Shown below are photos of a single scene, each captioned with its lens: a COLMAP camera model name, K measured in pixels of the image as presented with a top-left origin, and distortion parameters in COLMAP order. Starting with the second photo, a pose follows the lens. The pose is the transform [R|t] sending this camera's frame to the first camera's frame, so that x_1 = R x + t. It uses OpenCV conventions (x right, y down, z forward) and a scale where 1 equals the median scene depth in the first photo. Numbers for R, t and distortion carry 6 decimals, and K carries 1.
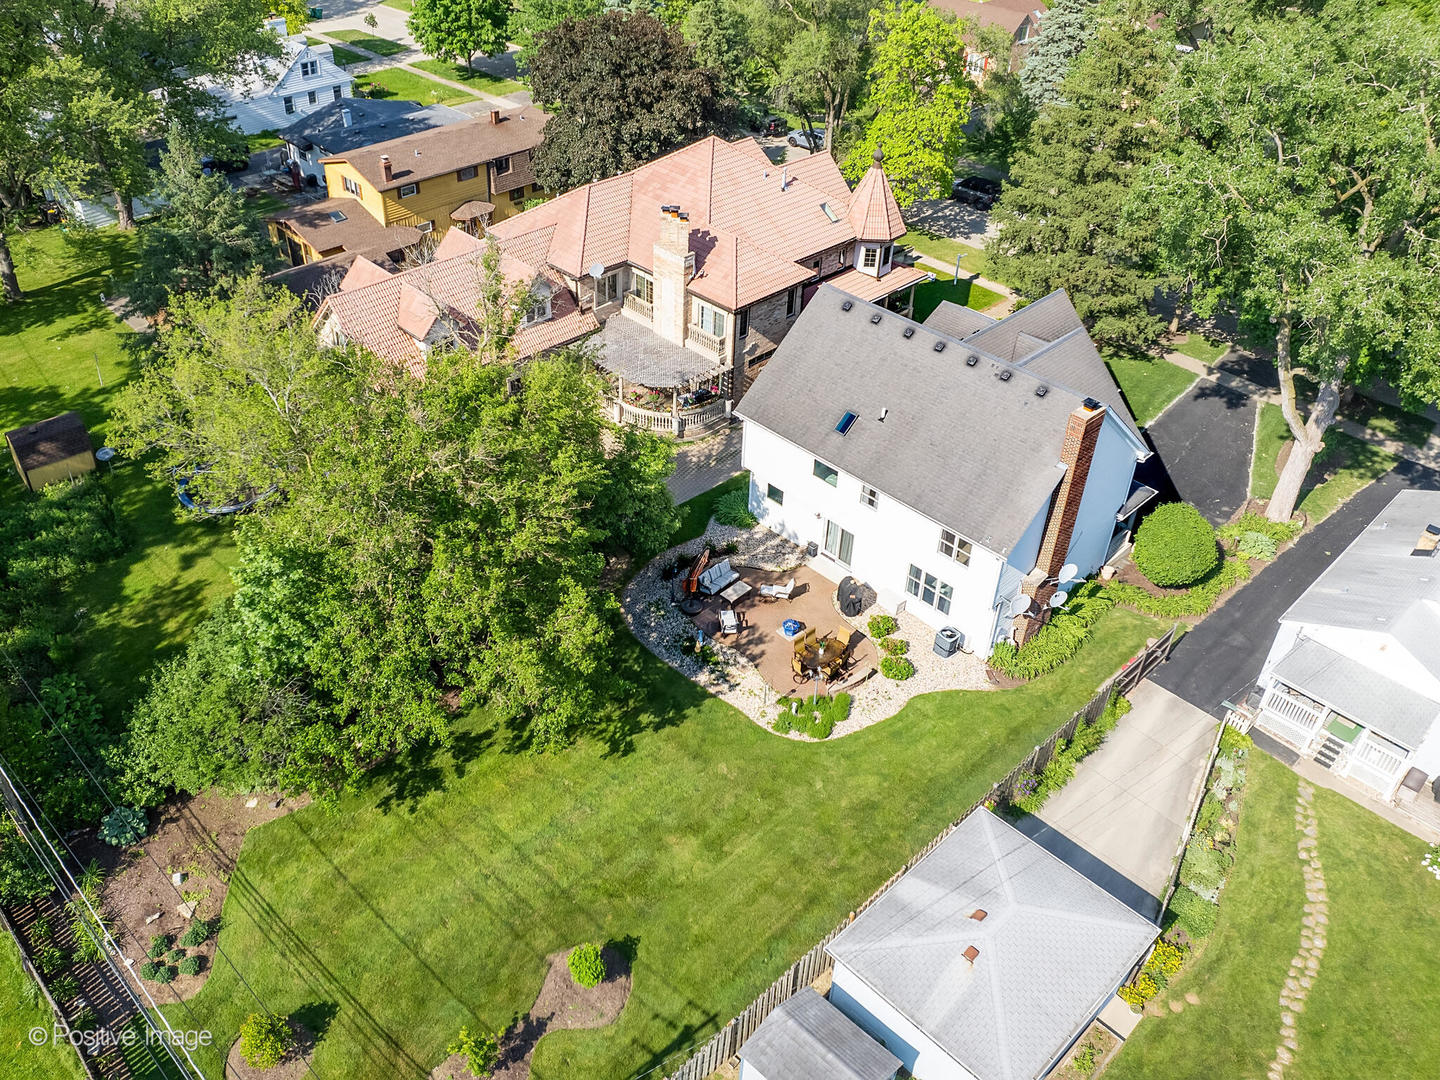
lens RADIAL K [[1170.7, 0, 713.5], [0, 1170.7, 547.0], [0, 0, 1]] dist [-0.017371, -0.007938]
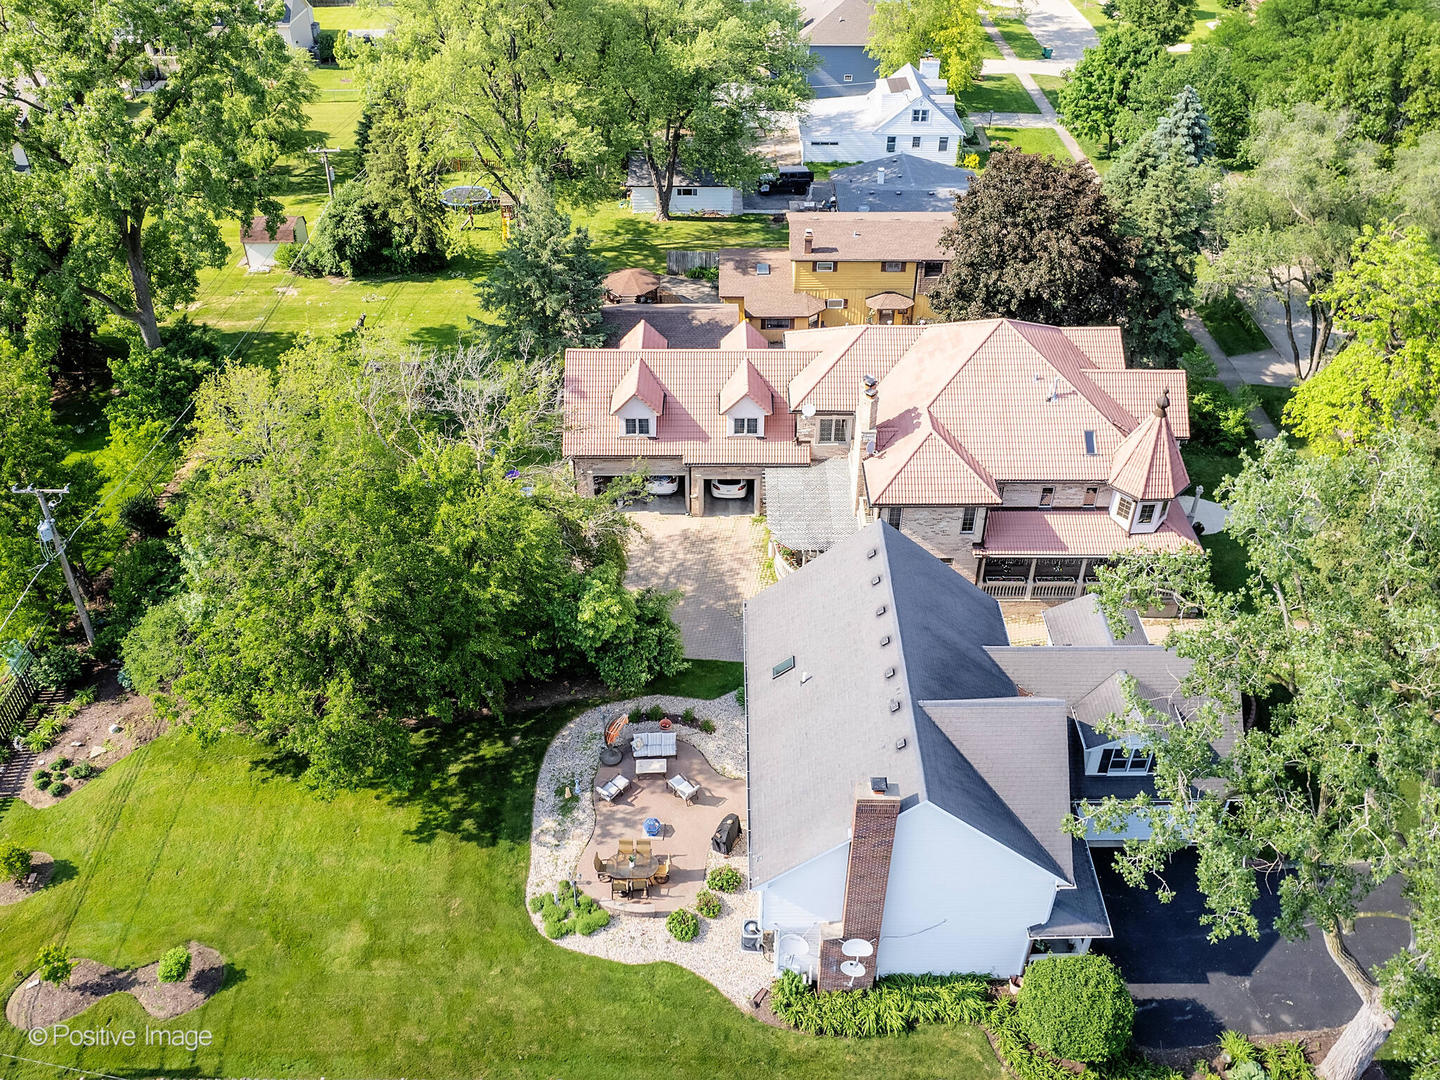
lens RADIAL K [[1209.2, 0, 728.2], [0, 1209.2, 533.6], [0, 0, 1]] dist [-0.016373, -0.012361]
pose [[0.713952, 0.410814, -0.567013, 0.454877], [-0.411816, 0.901291, 0.134469, -0.244569], [0.566286, 0.137501, 0.812659, 0.149099]]
